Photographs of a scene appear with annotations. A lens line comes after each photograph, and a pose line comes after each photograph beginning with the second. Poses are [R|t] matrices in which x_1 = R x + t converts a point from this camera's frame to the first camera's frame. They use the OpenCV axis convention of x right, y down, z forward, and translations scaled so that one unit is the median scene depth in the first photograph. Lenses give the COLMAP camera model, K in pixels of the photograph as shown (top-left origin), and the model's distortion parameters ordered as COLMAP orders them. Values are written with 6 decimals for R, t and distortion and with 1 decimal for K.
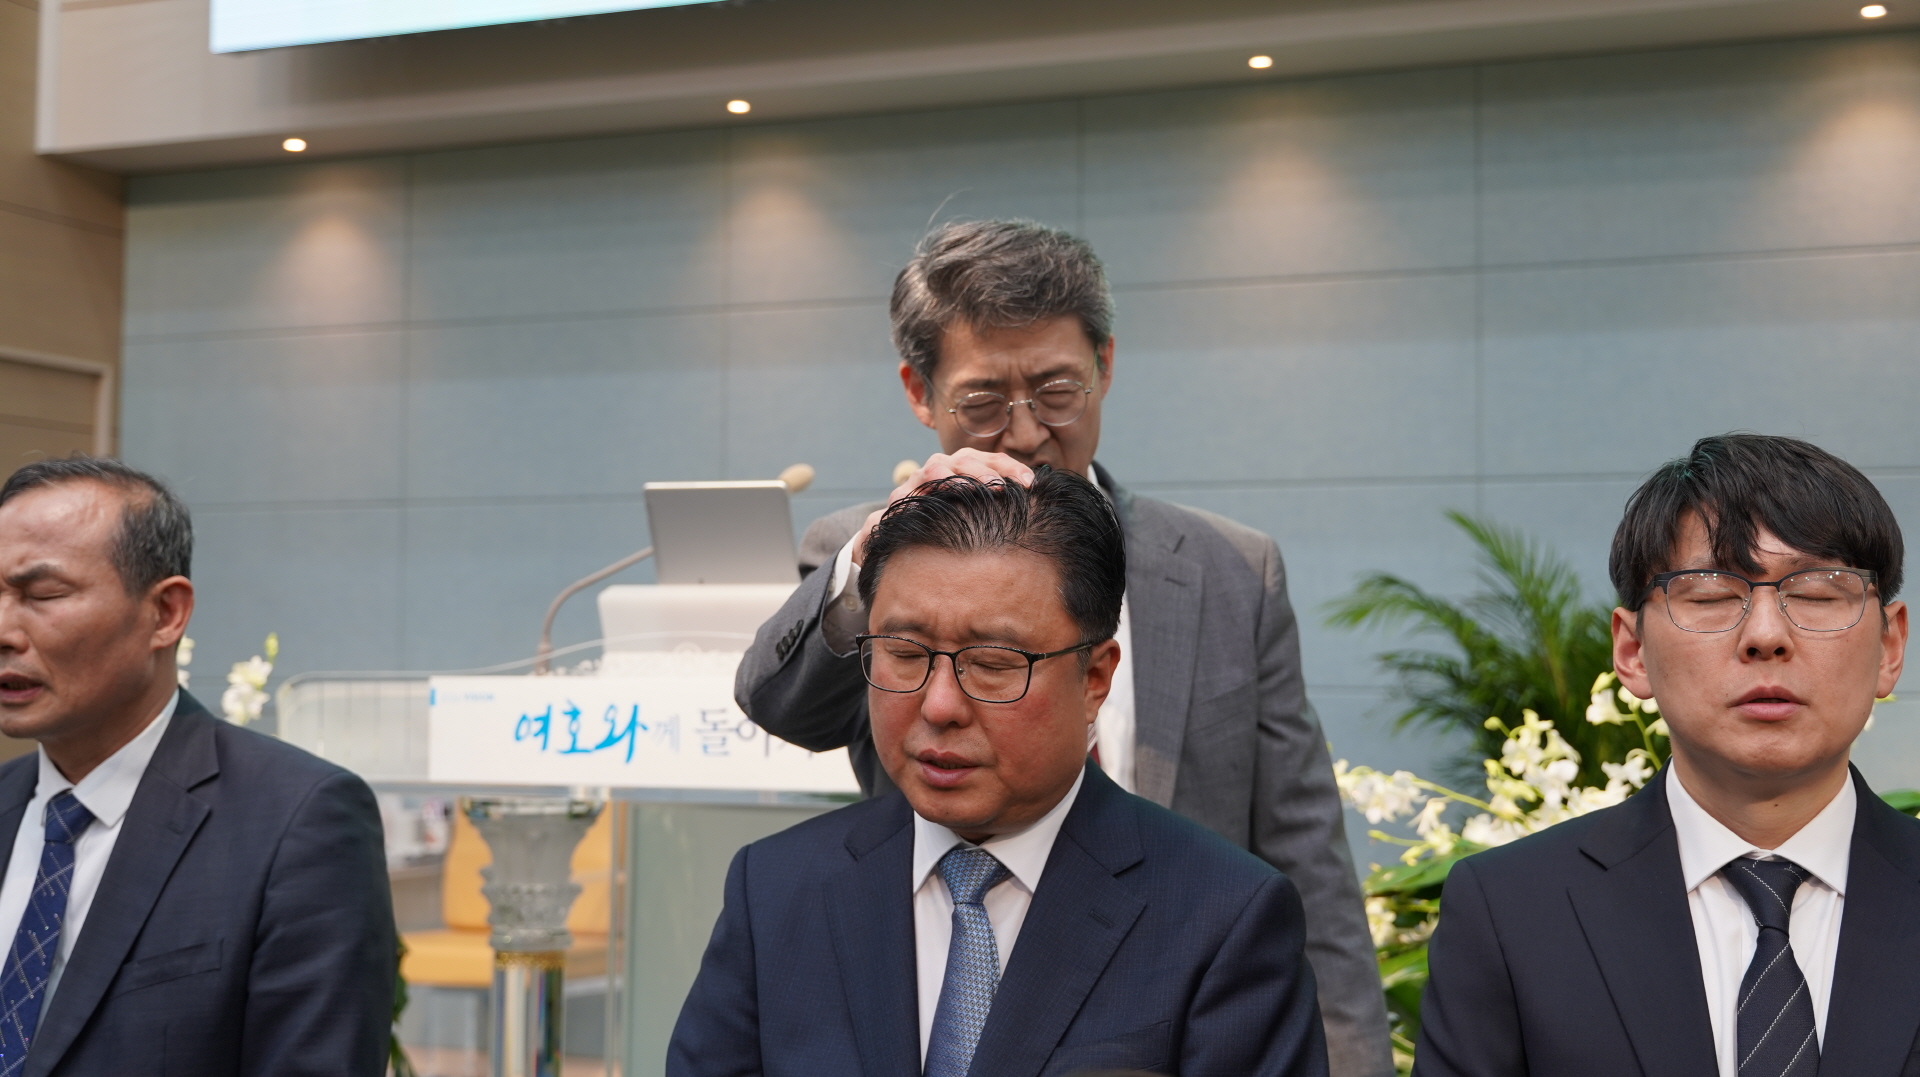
lens RADIAL K [[2463.1, 0, 960.0], [0, 2463.1, 538.5], [0, 0, 1]] dist [-0.006197, -0.015457]
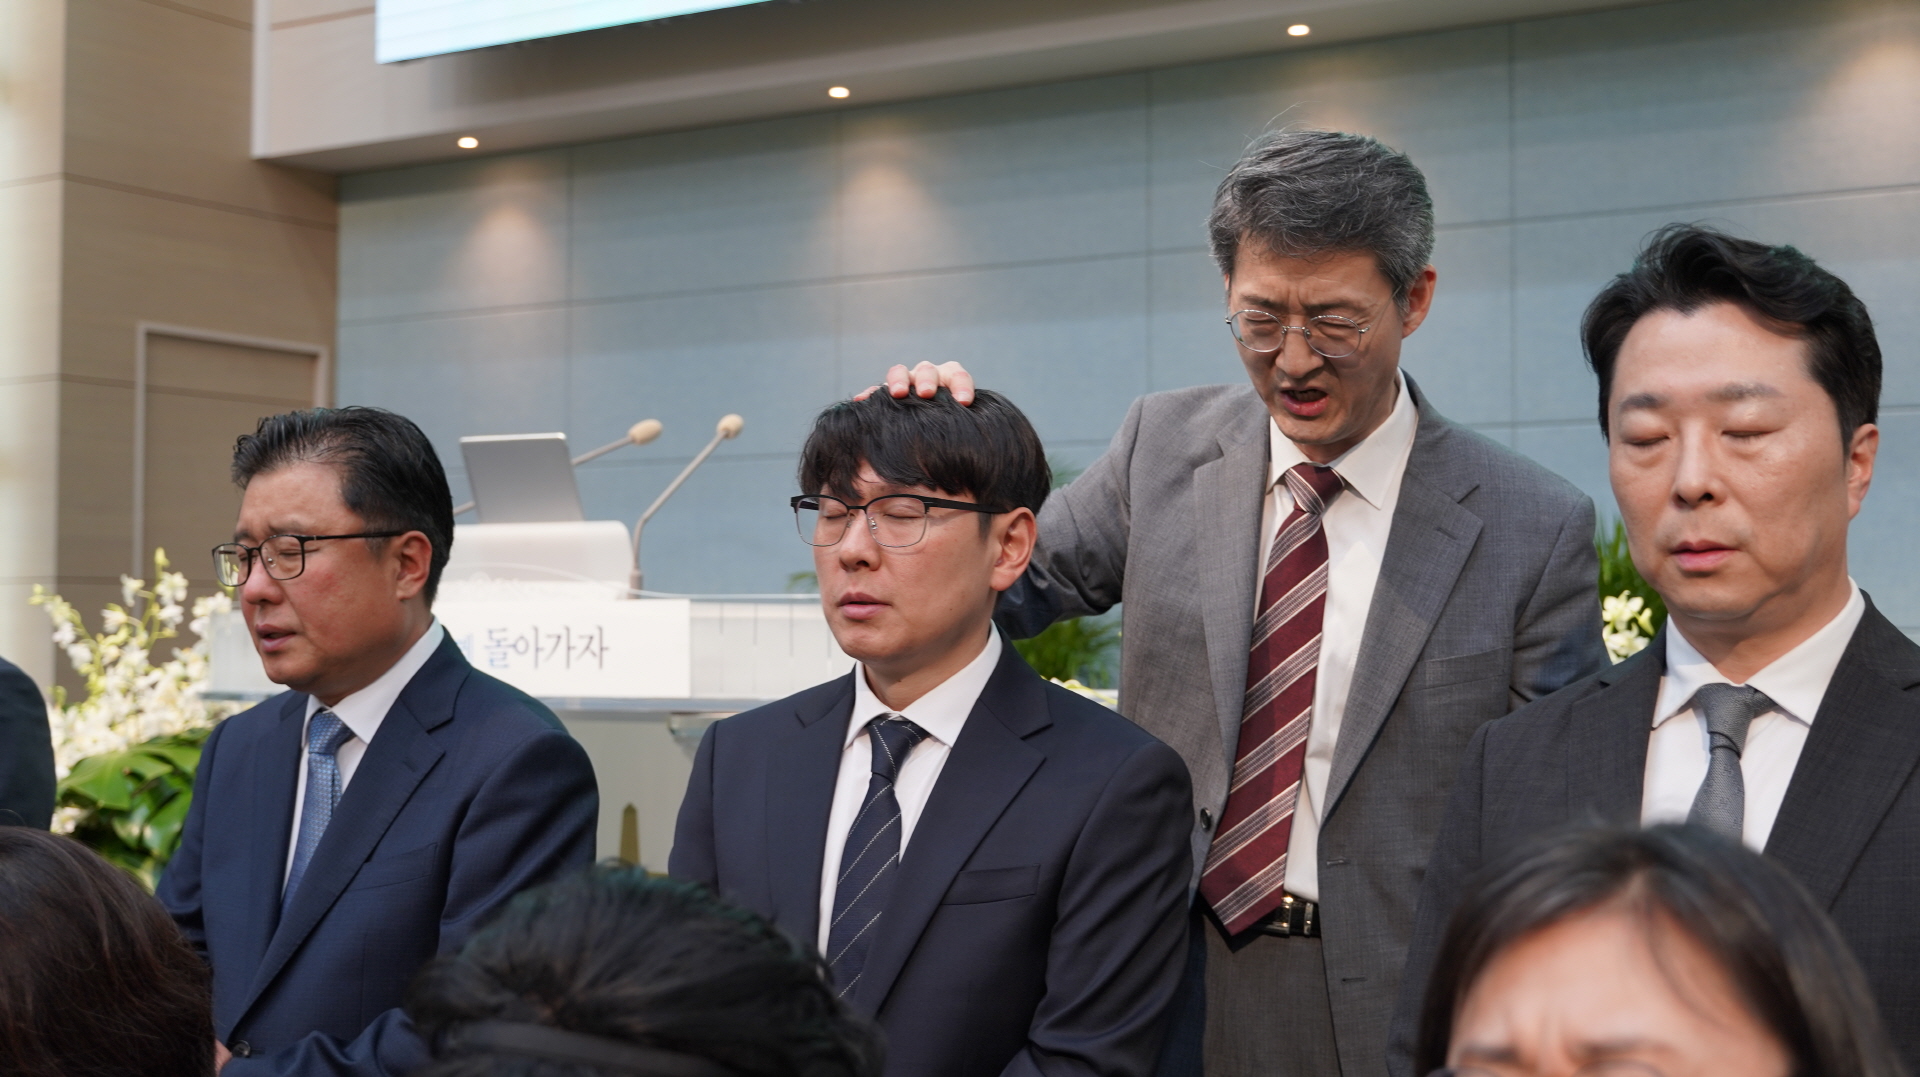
lens RADIAL K [[2427.5, 0, 959.9], [0, 2427.5, 685.0], [0, 0, 1]] dist [-0.005103, -0.029525]
pose [[0.984747, -0.001160, -0.173986, 0.144079], [0.014750, 0.996935, 0.076837, 0.003581], [0.173364, -0.078231, 0.981746, -0.059058]]
